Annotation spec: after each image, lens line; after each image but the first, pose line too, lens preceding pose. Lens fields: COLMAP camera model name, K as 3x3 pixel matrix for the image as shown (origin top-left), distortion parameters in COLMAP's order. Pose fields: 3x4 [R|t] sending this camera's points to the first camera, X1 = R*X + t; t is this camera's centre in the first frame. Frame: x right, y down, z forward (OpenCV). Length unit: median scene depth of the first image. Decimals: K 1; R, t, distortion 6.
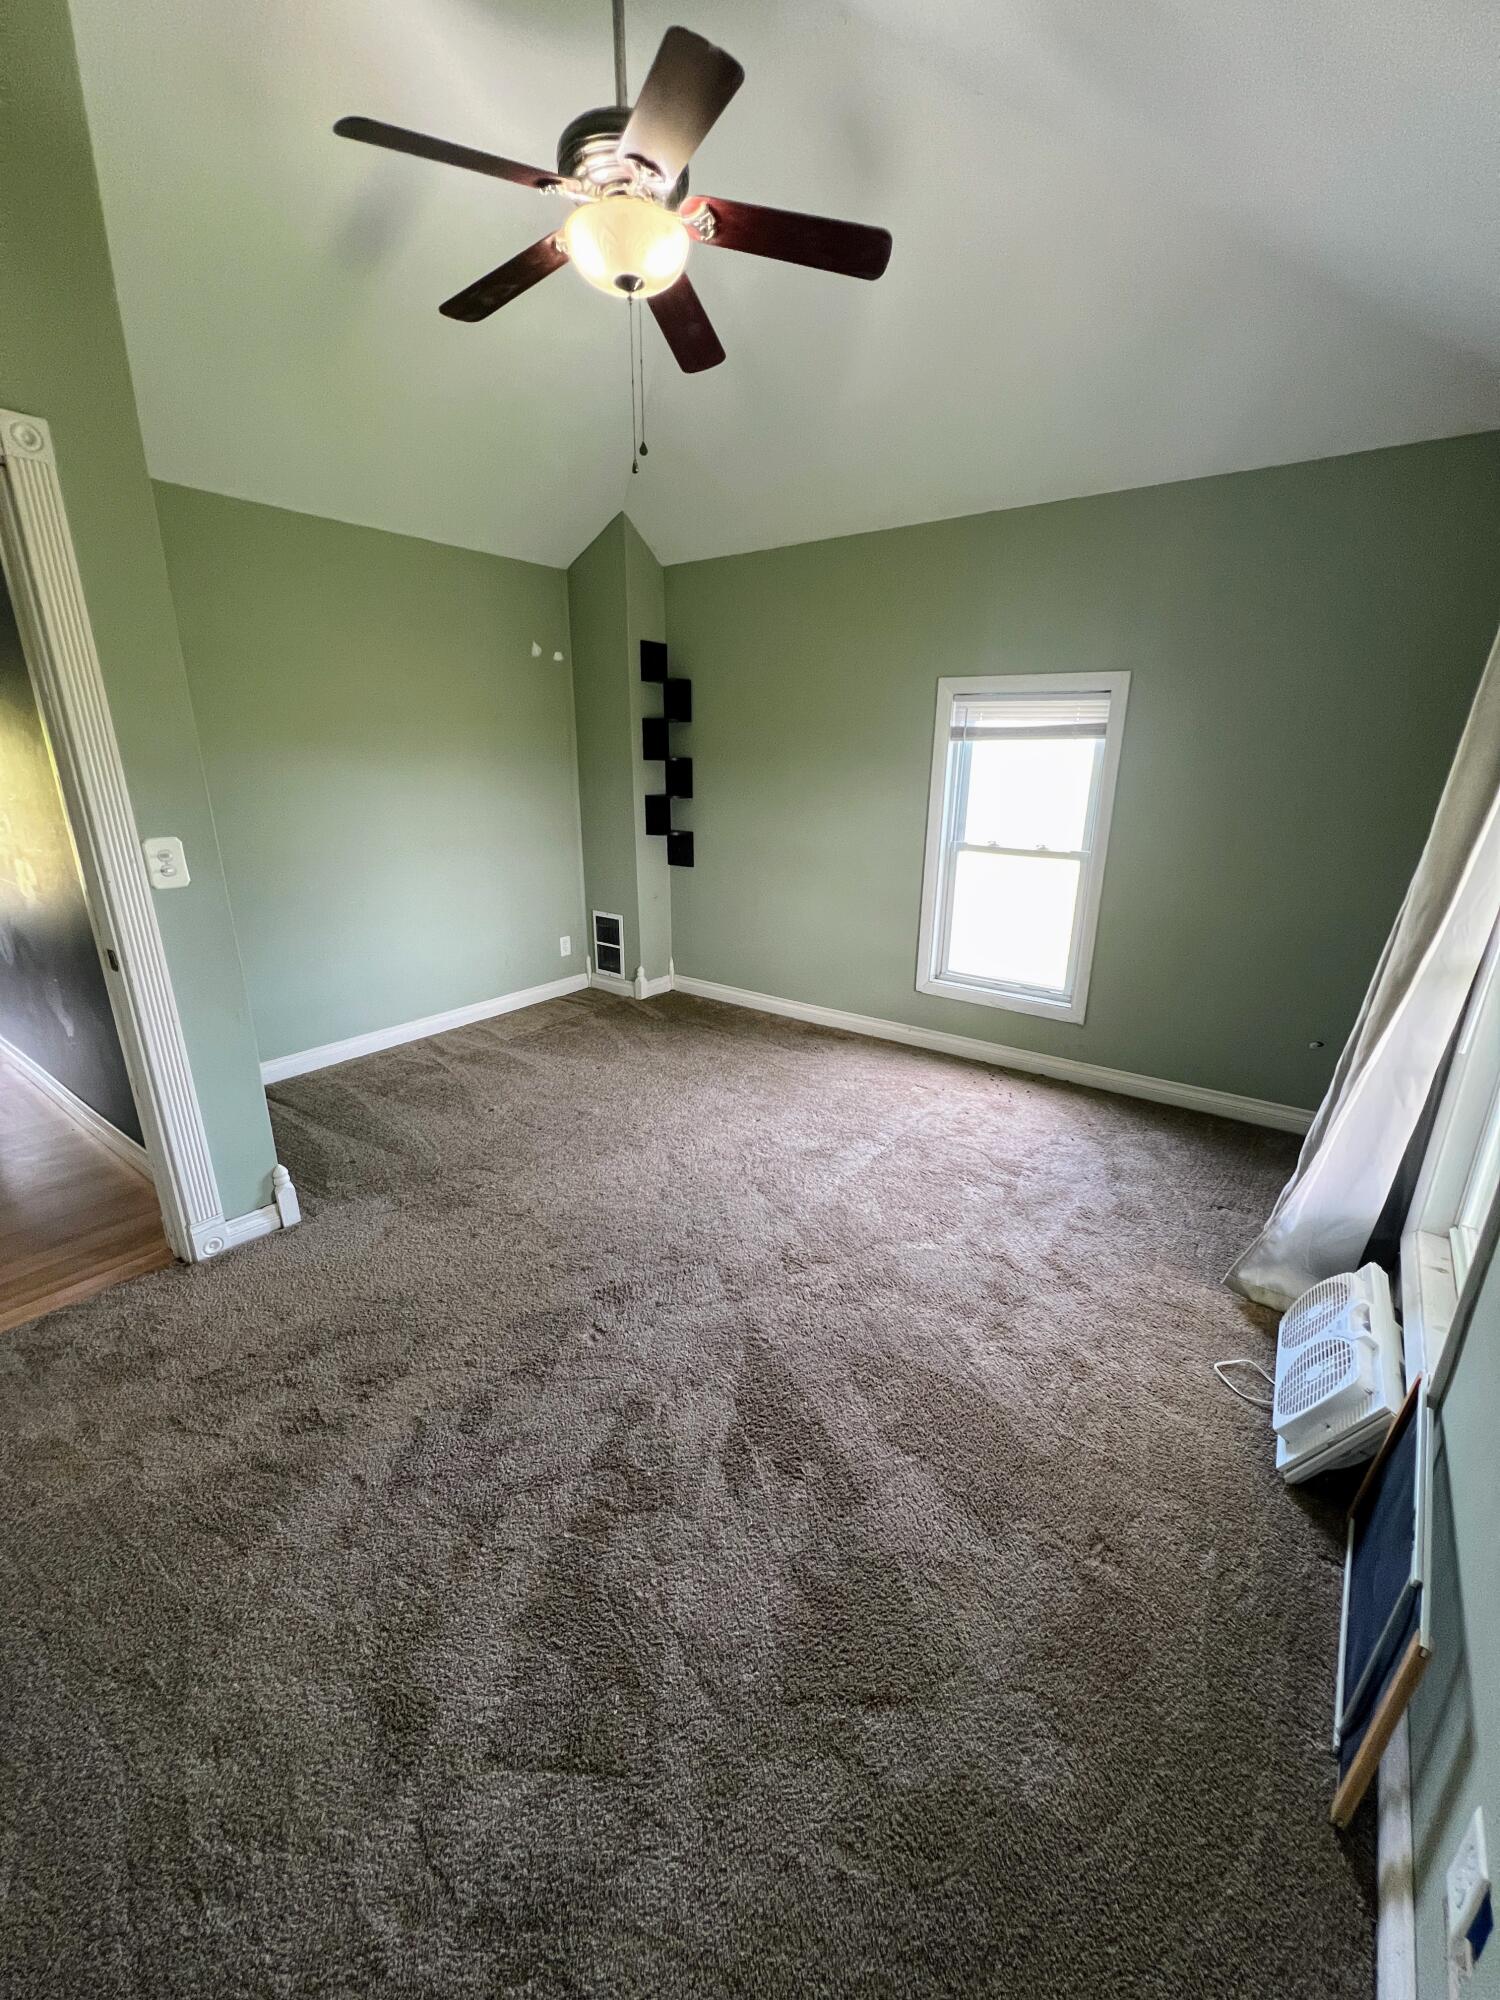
lens RADIAL K [[800.4, 0, 755.2], [0, 800.4, 992.2], [0, 0, 1]] dist [-0.004174, 0.000794]
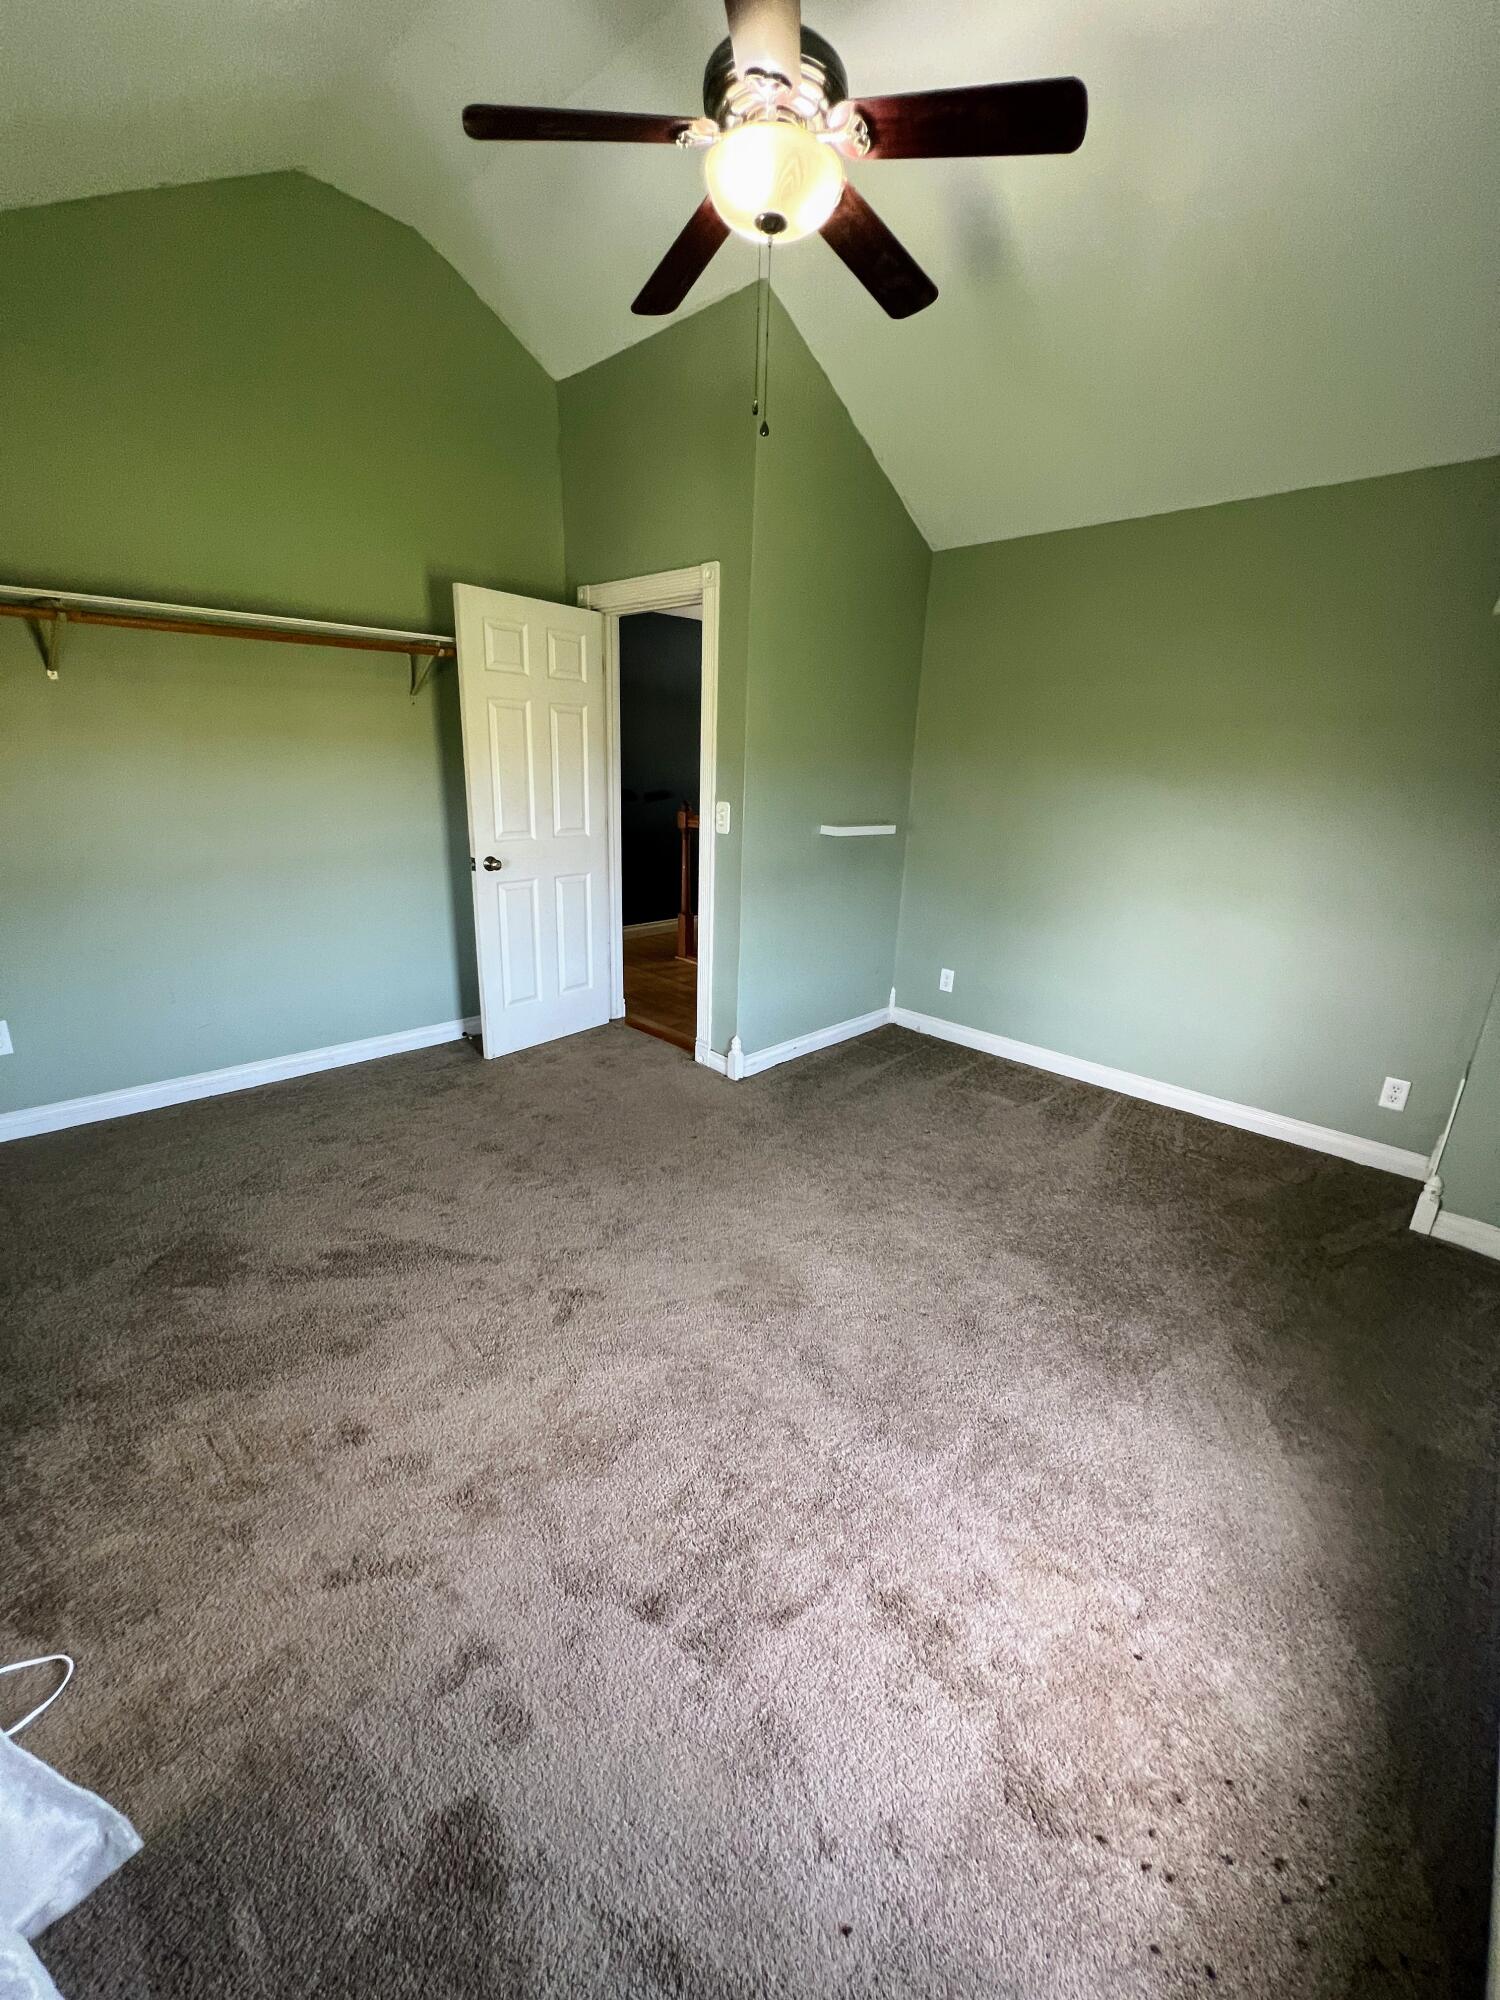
lens RADIAL K [[800.4, 0, 746.3], [0, 800.4, 993.4], [0, 0, 1]] dist [-0.004174, 0.000794]
pose [[-0.137821, 0.272984, -0.952095, 0.566869], [-0.321513, 0.896883, 0.303694, -0.222492], [0.936822, 0.347966, -0.035841, 0.791021]]
